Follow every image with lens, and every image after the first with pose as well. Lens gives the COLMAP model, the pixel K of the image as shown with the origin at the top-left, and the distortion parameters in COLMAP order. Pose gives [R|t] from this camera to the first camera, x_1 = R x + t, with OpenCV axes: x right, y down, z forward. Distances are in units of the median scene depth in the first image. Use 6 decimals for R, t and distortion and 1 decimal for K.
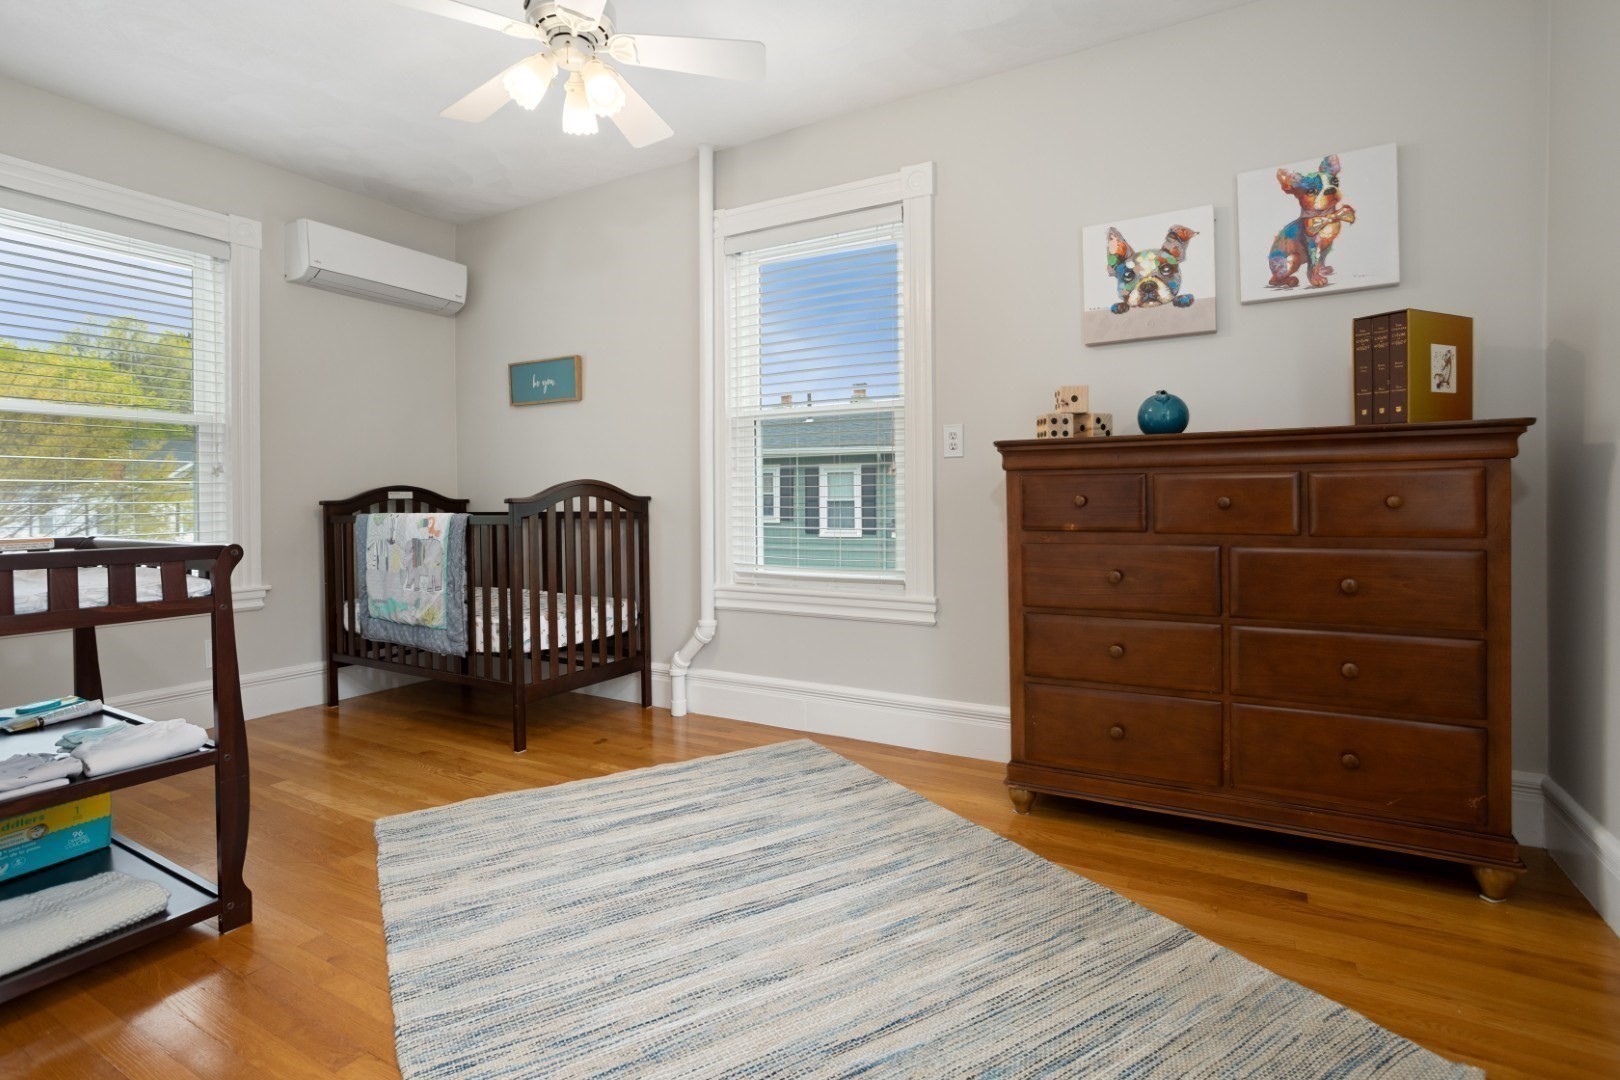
lens RADIAL K [[781.9, 0, 821.1], [0, 781.9, 515.3], [0, 0, 1]] dist [-0.053683, 0.029186]
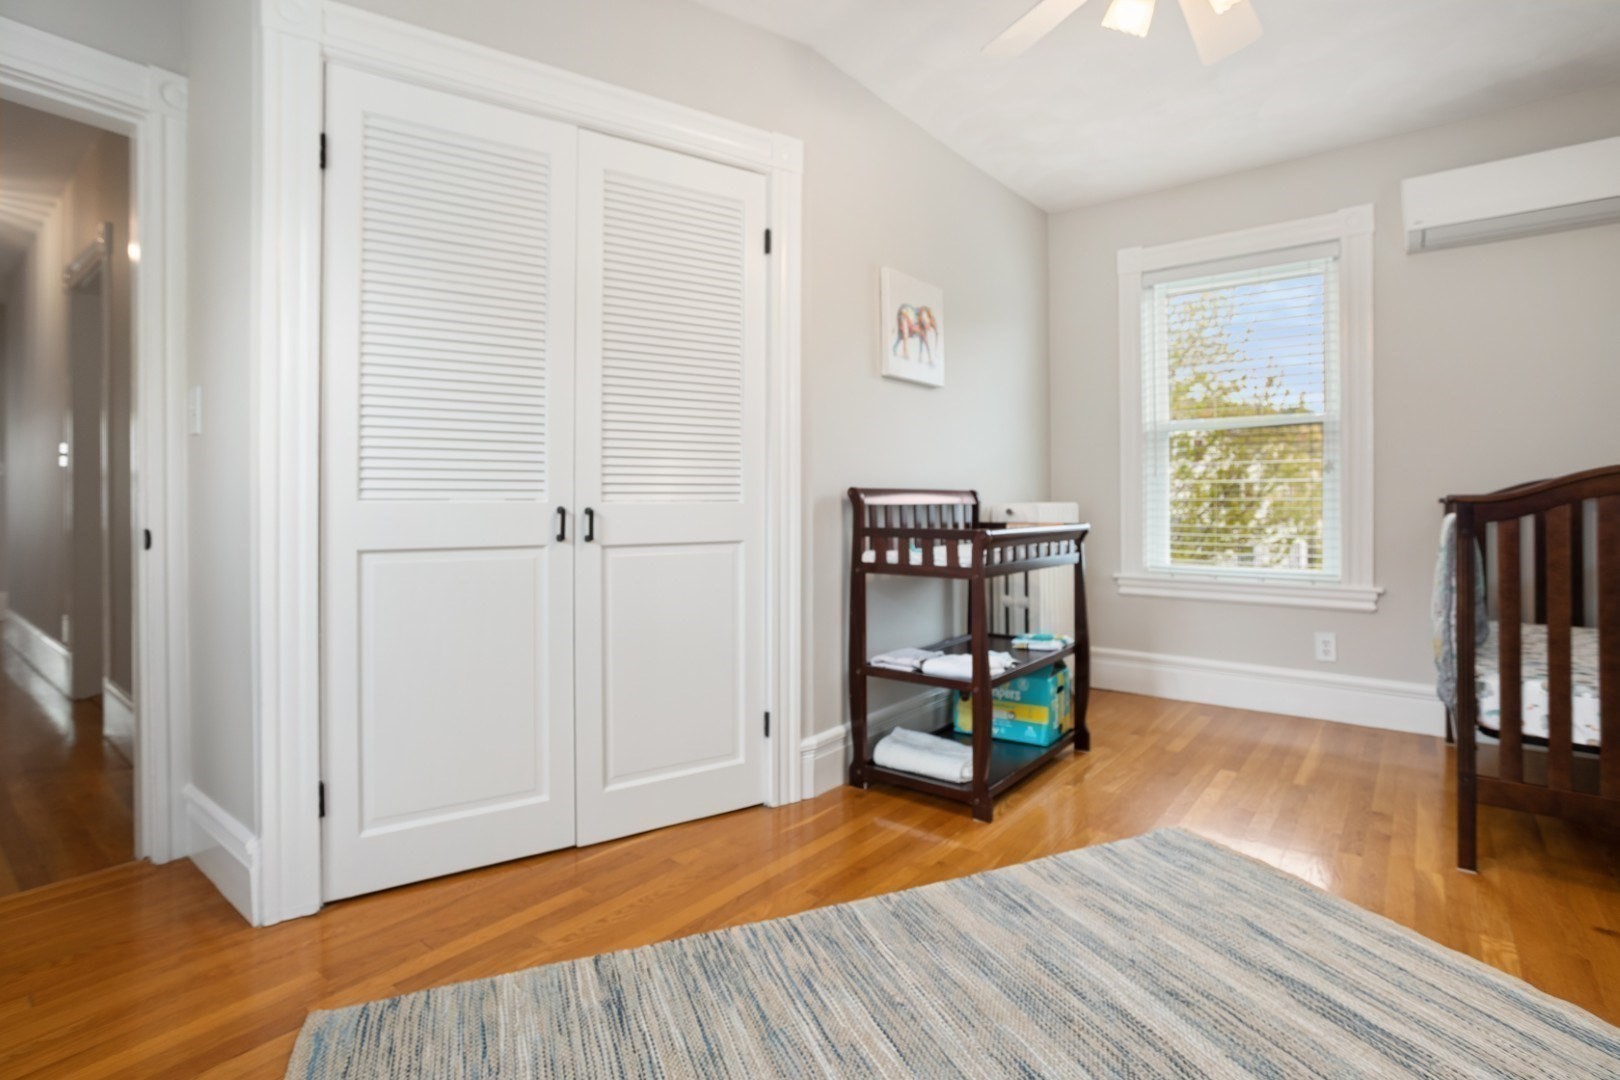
lens RADIAL K [[781.9, 0, 821.1], [0, 781.9, 515.3], [0, 0, 1]] dist [-0.053683, 0.029186]
pose [[-0.155070, 0.020747, -0.987686, 0.514151], [-0.015497, 0.999605, 0.023430, -0.014881], [0.987782, 0.018940, -0.154688, 0.798343]]
